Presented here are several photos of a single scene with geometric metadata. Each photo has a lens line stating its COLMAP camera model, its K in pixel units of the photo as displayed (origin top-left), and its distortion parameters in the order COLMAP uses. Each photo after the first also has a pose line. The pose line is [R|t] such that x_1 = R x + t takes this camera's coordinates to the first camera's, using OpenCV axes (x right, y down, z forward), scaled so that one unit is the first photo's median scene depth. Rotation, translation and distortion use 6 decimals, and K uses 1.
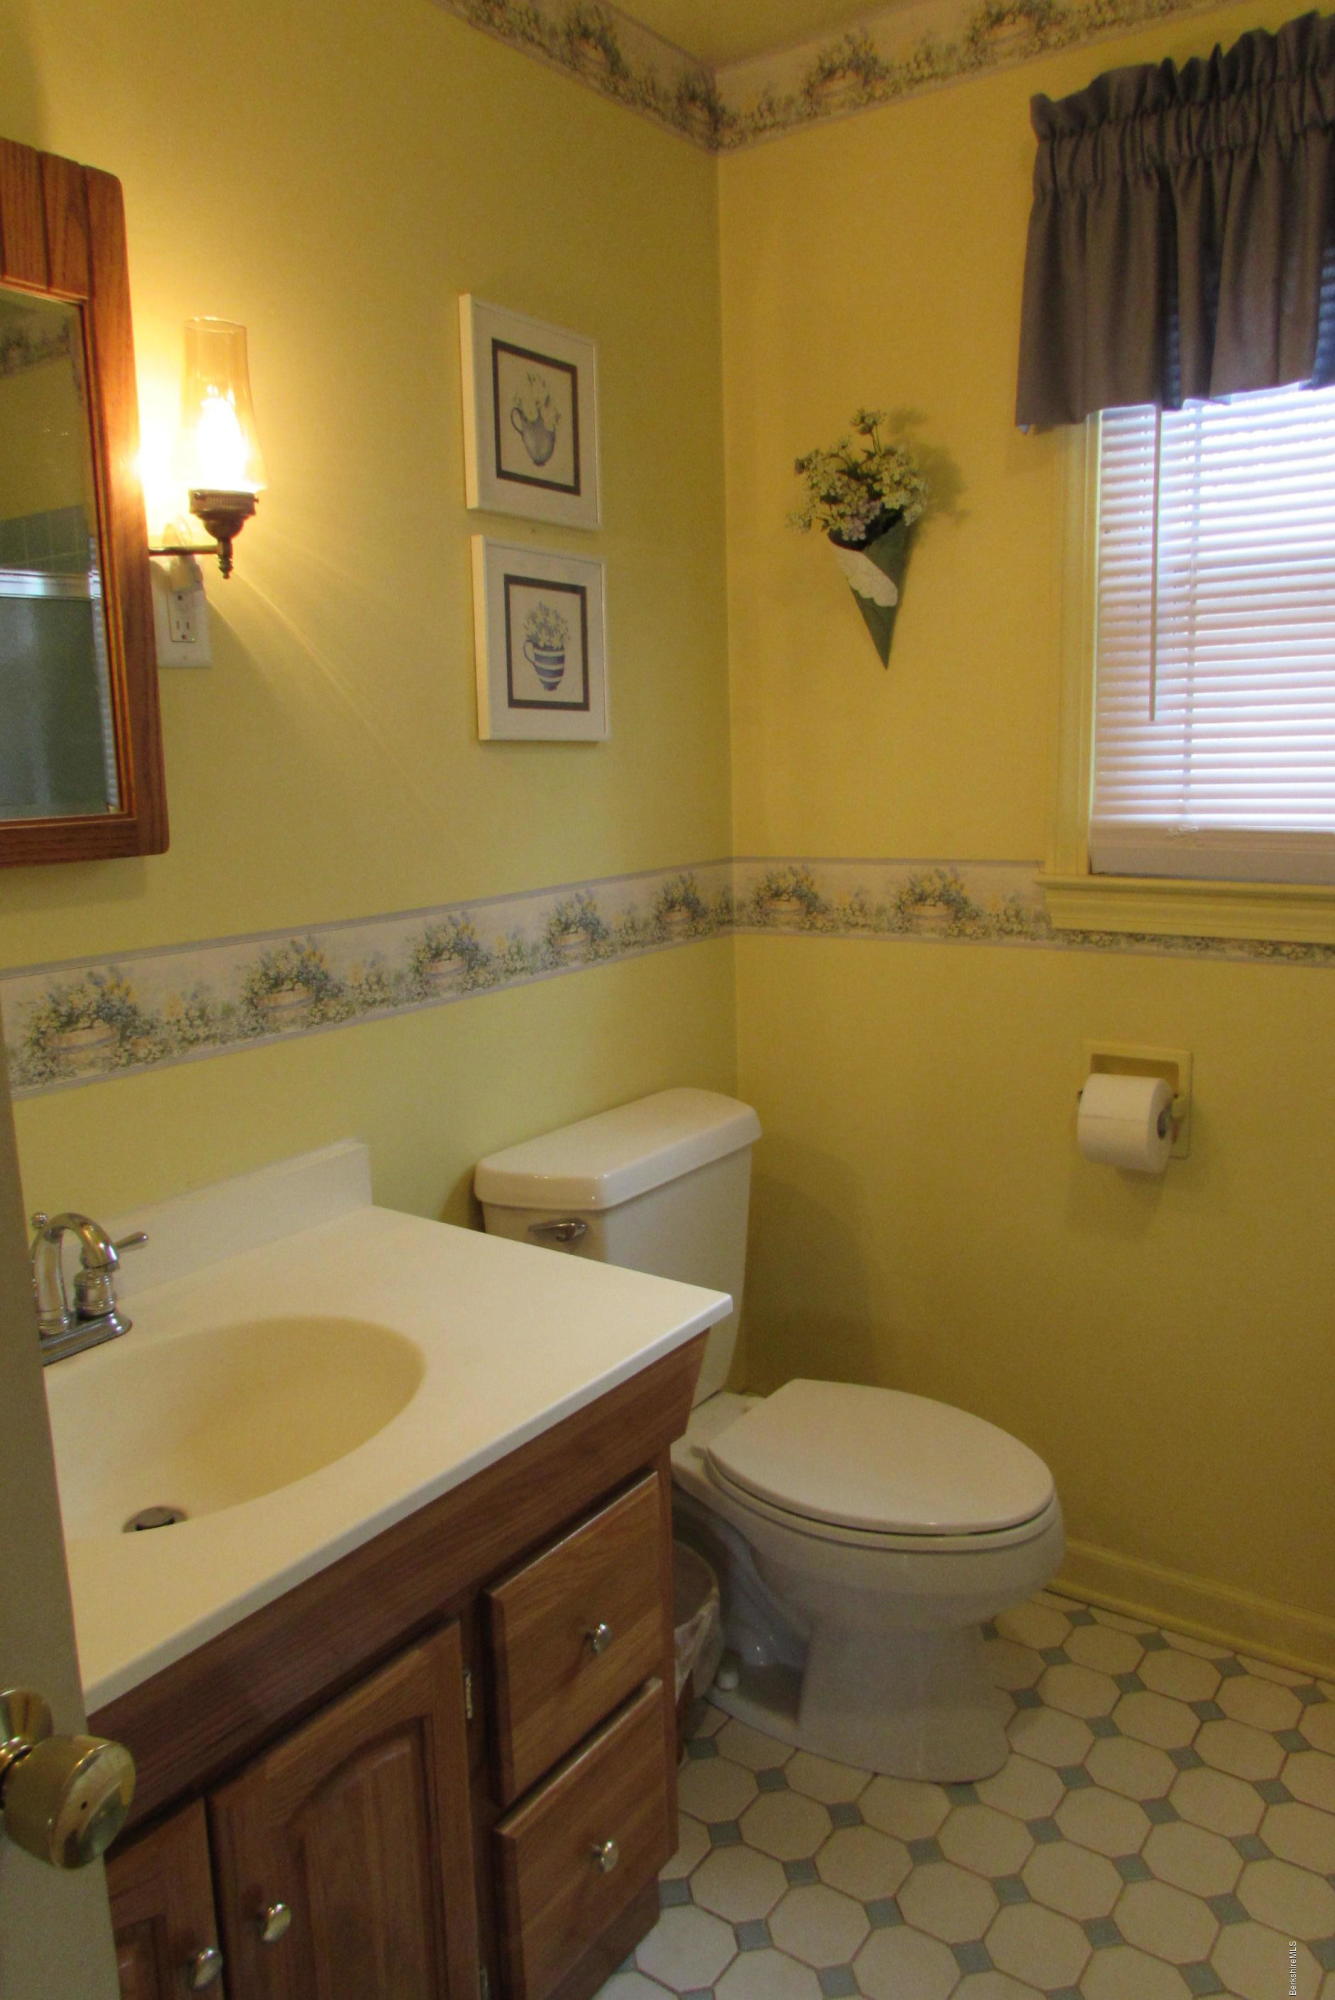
lens RADIAL K [[1409.9, 0, 665.4], [0, 1409.9, 990.1], [0, 0, 1]] dist [-0.042839, 0.019872]
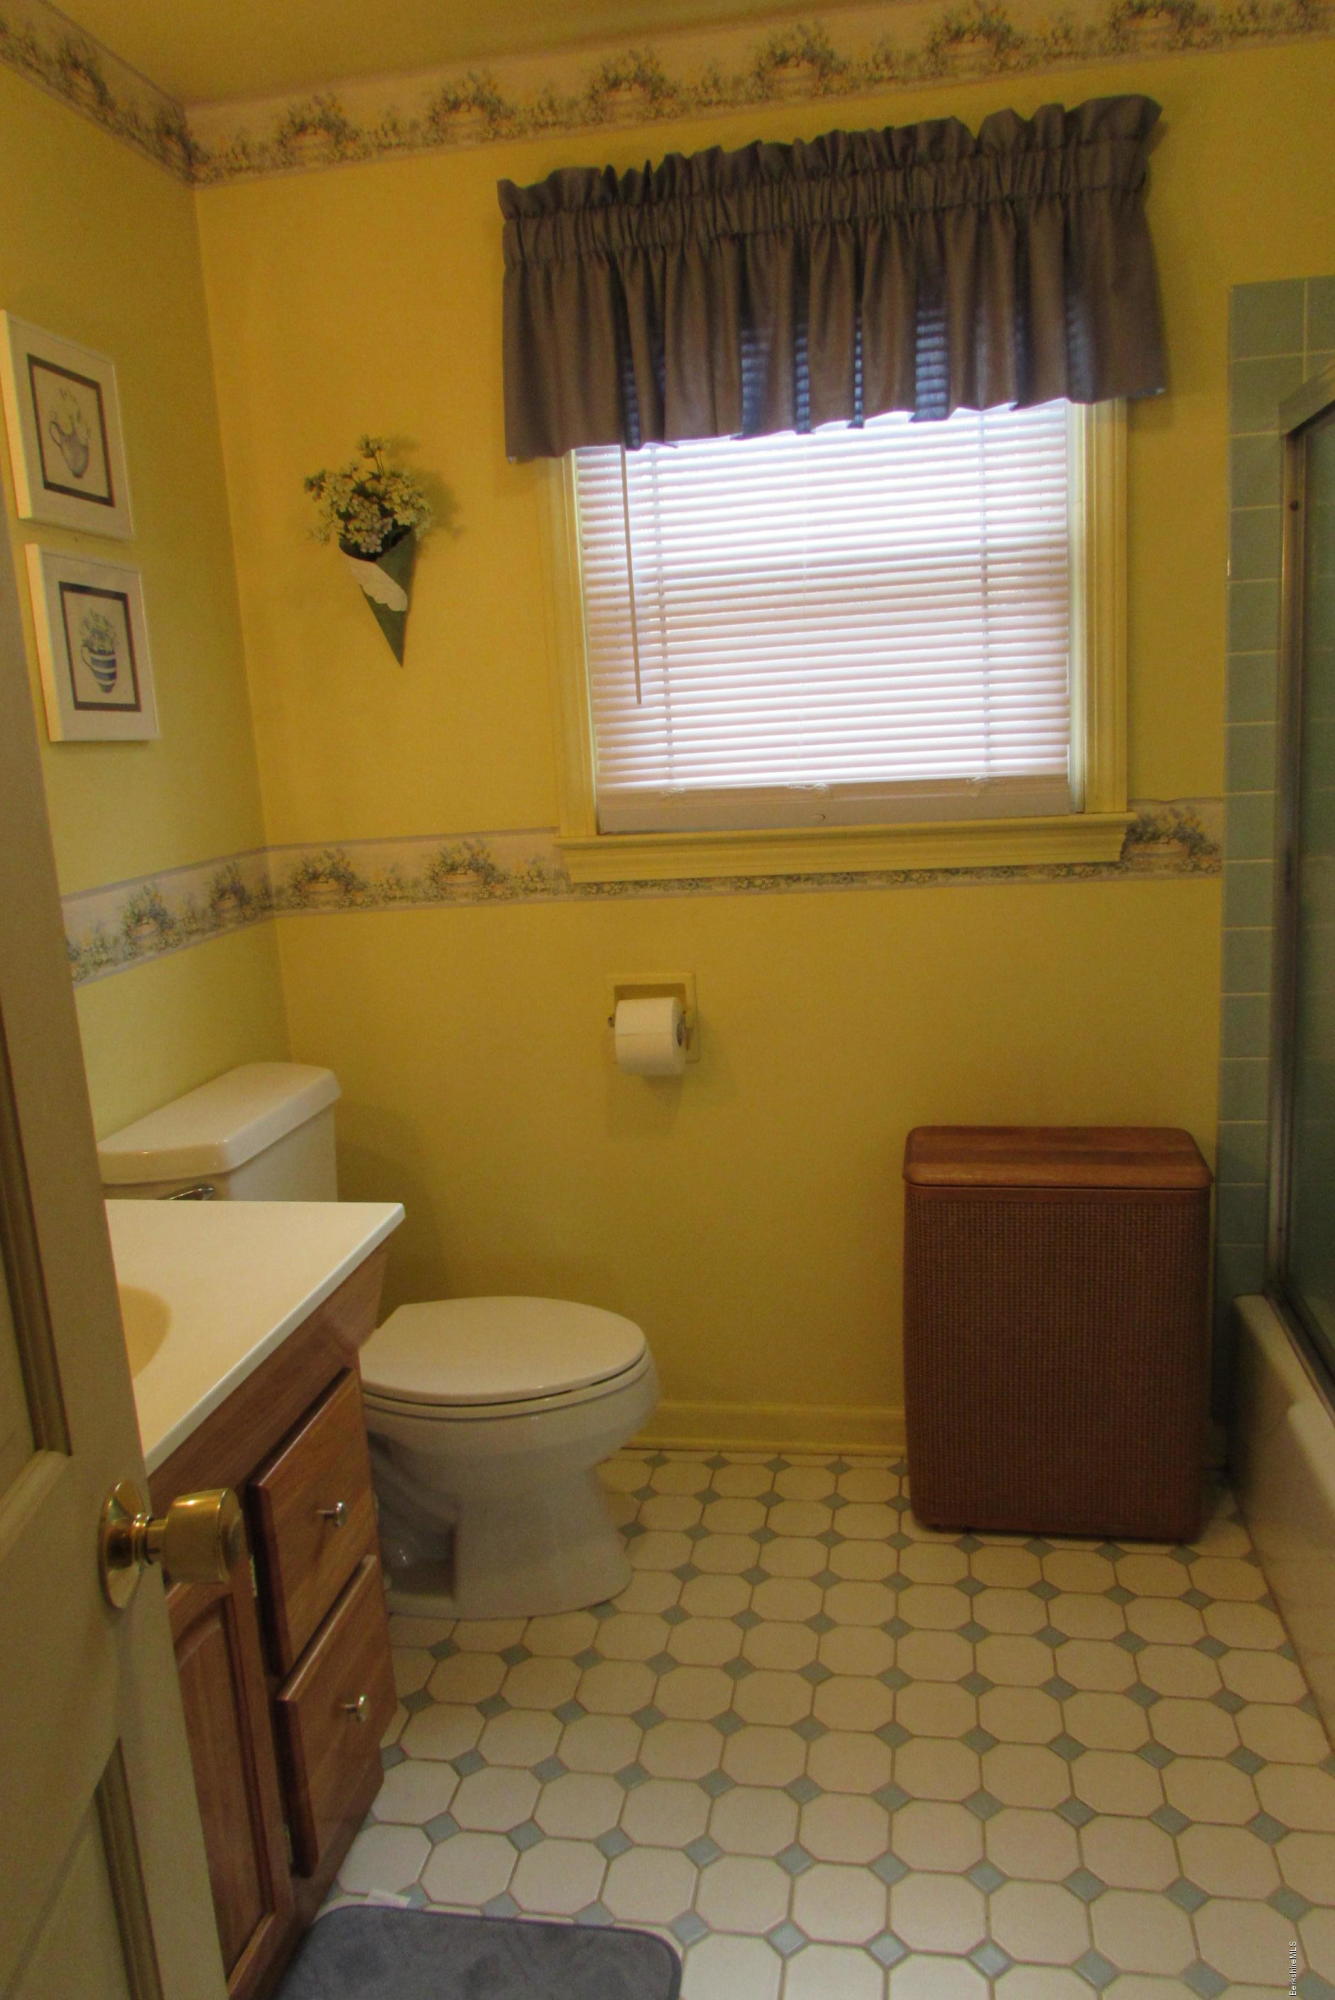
lens RADIAL K [[1409.9, 0, 665.4], [0, 1409.9, 990.1], [0, 0, 1]] dist [-0.042839, 0.019872]
pose [[0.903906, -0.109518, 0.413473, -0.162376], [0.110658, 0.993631, 0.021275, 0.030636], [-0.413170, 0.026523, 0.910268, -0.113074]]
